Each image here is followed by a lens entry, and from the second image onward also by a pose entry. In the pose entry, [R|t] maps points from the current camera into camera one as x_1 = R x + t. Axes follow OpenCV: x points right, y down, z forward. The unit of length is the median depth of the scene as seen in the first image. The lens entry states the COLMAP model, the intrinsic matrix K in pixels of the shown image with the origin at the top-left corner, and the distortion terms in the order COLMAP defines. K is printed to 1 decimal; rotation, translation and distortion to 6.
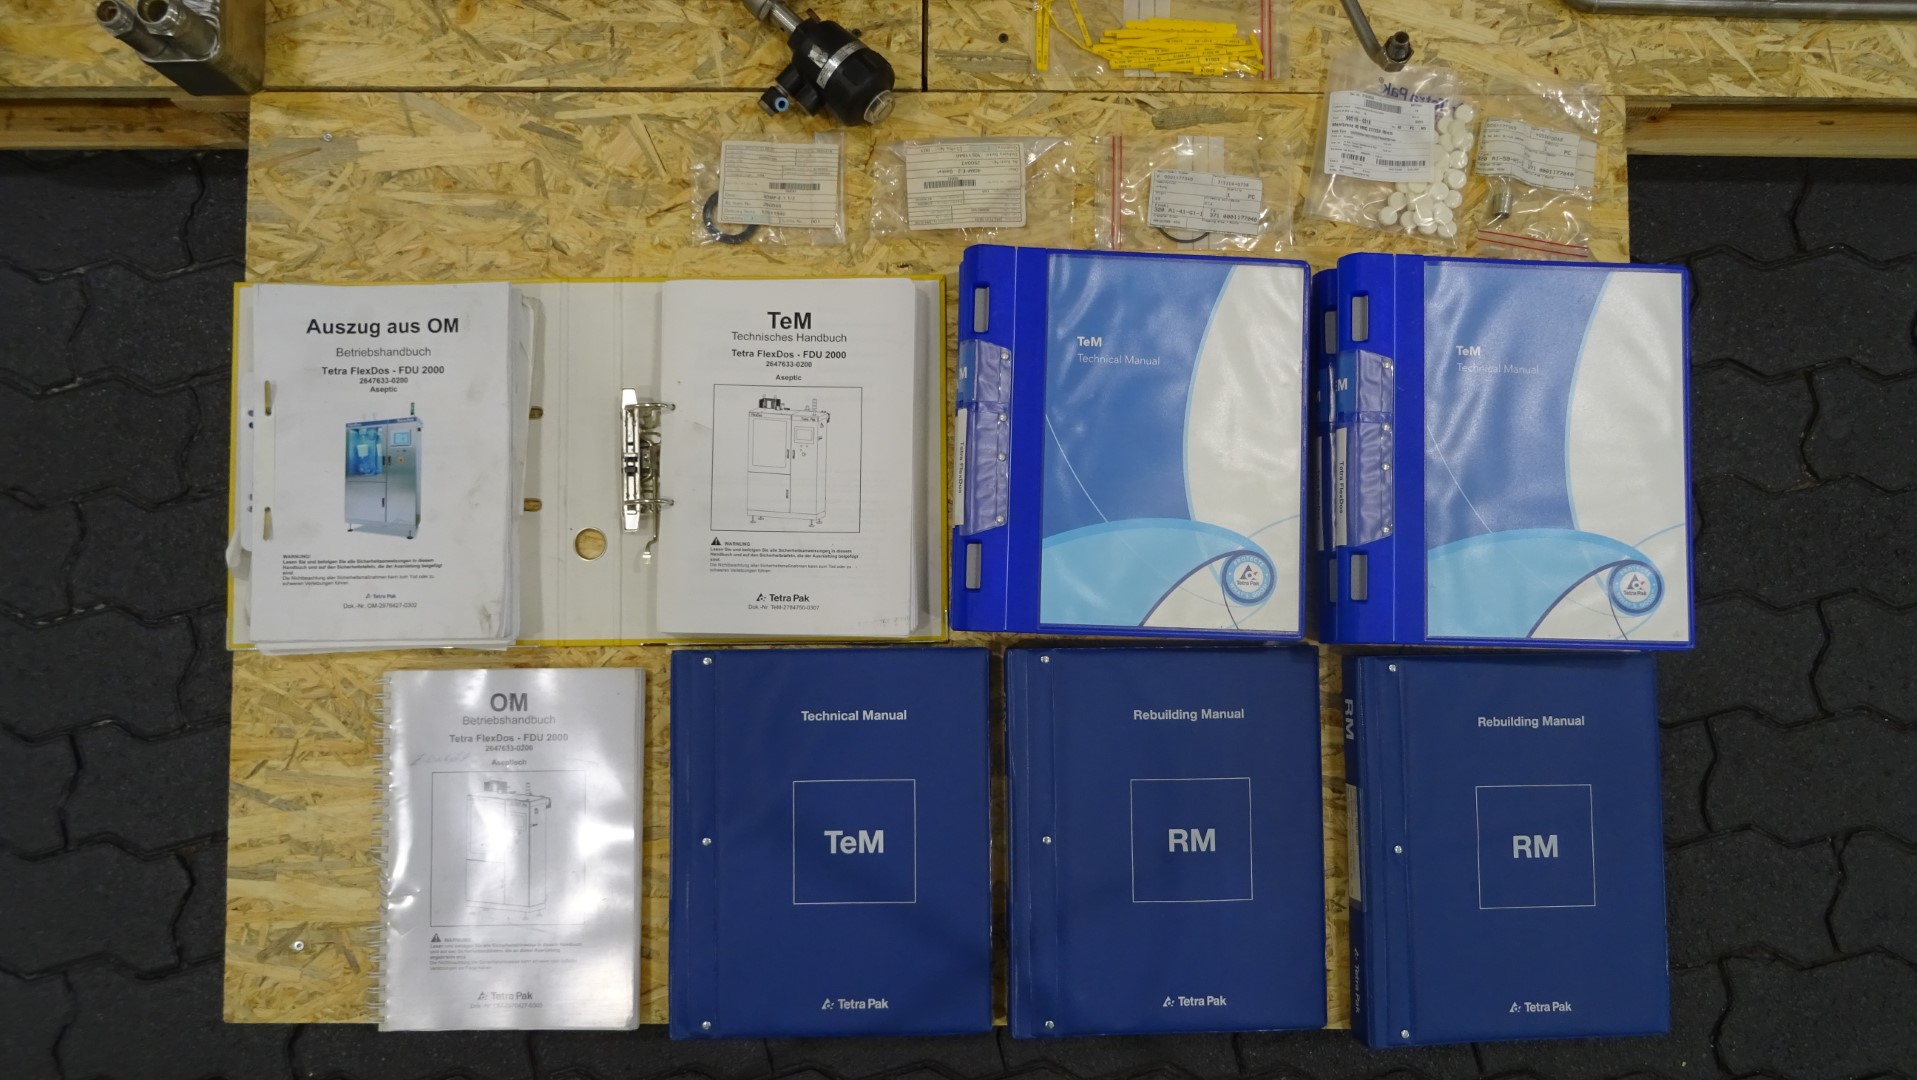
lens RADIAL K [[1374.3, 0, 963.1], [0, 1374.3, 540.6], [0, 0, 1]] dist [0.001120, -0.001521]
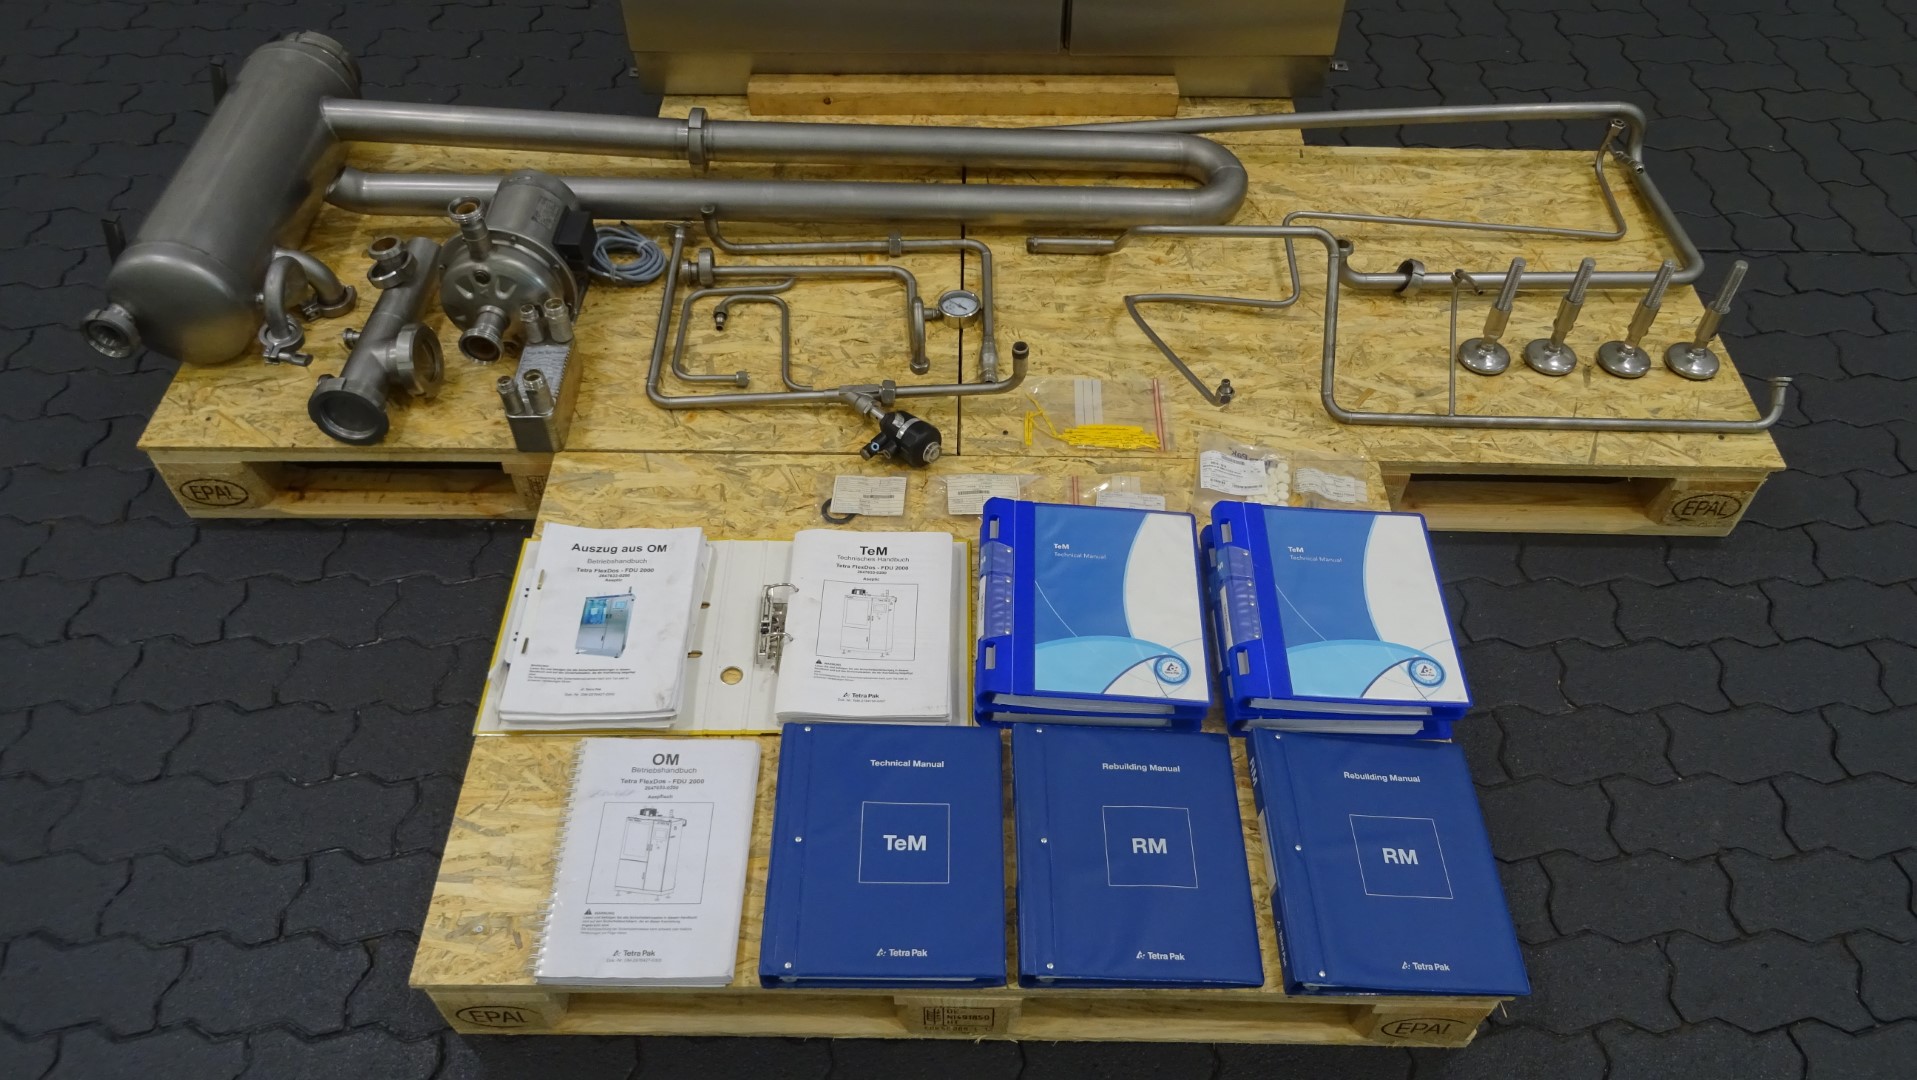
lens RADIAL K [[1377.4, 0, 959.3], [0, 1377.4, 553.3], [0, 0, 1]] dist [-0.005731, -0.003533]
pose [[0.999952, 0.009820, -0.000369, -0.025979], [-0.008065, 0.798672, -0.601713, 0.794945], [-0.005614, 0.601686, 0.798713, -0.272190]]
